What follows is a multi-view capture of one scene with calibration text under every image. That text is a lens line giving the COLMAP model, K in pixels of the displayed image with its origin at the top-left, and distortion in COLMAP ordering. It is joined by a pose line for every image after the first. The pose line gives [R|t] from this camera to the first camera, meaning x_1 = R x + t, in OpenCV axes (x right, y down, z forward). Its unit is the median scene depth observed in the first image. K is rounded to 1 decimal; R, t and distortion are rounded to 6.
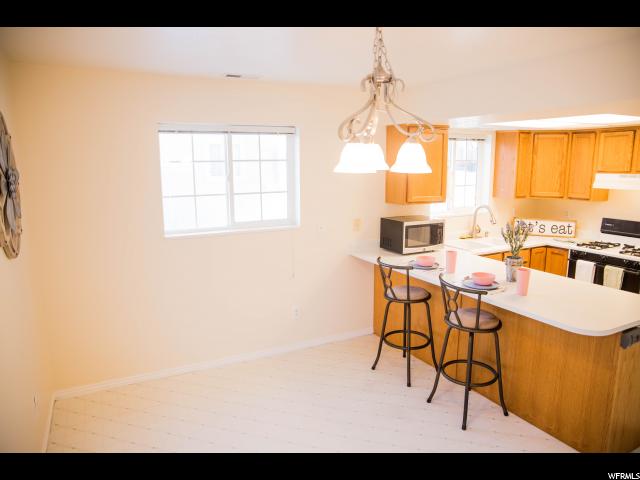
lens RADIAL K [[445.4, 0, 325.4], [0, 445.4, 246.3], [0, 0, 1]] dist [-0.101620, 0.068111]
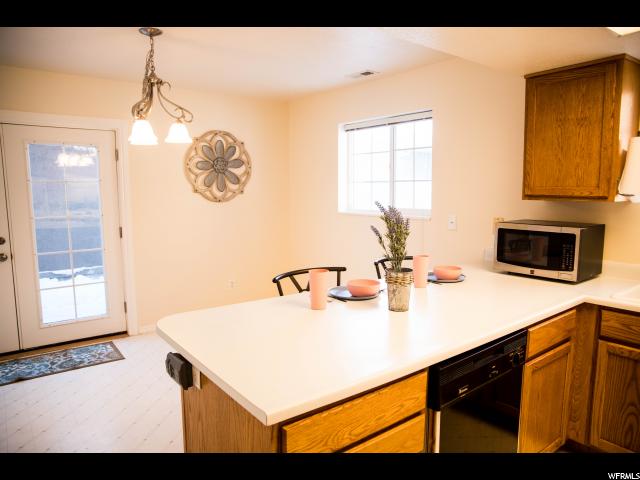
lens RADIAL K [[445.4, 0, 323.5], [0, 445.4, 242.3], [0, 0, 1]] dist [-0.101620, 0.068111]
pose [[0.179848, 0.118820, -0.976492, 0.730654], [-0.184571, 0.979124, 0.085146, -0.030683], [0.966224, 0.164919, 0.198024, 0.581175]]
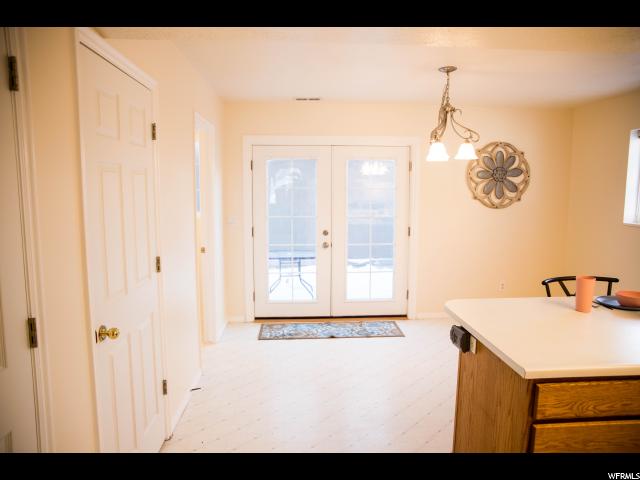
lens RADIAL K [[445.4, 0, 328.9], [0, 445.4, 243.6], [0, 0, 1]] dist [-0.101620, 0.068111]
pose [[-0.395179, 0.110845, -0.911892, 0.857539], [-0.175363, 0.965334, 0.193336, -0.045045], [0.901710, 0.236314, -0.362042, 0.575818]]
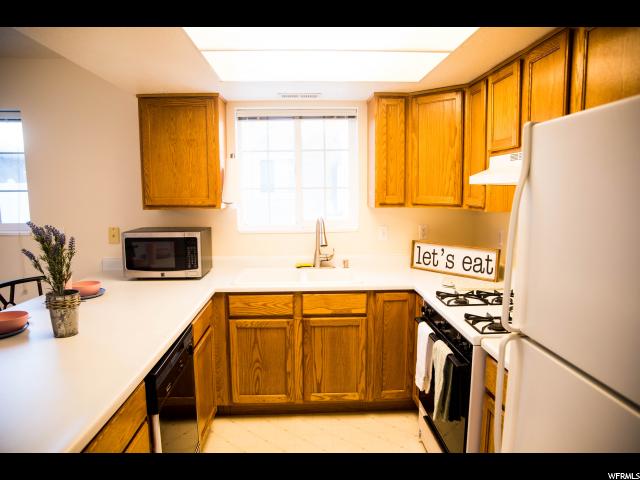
lens RADIAL K [[445.4, 0, 322.6], [0, 445.4, 244.6], [0, 0, 1]] dist [-0.101620, 0.068111]
pose [[0.906929, 0.050334, -0.418265, 0.701762], [-0.078894, 0.995564, -0.051260, -0.023132], [0.413830, 0.079488, 0.906877, 0.475918]]
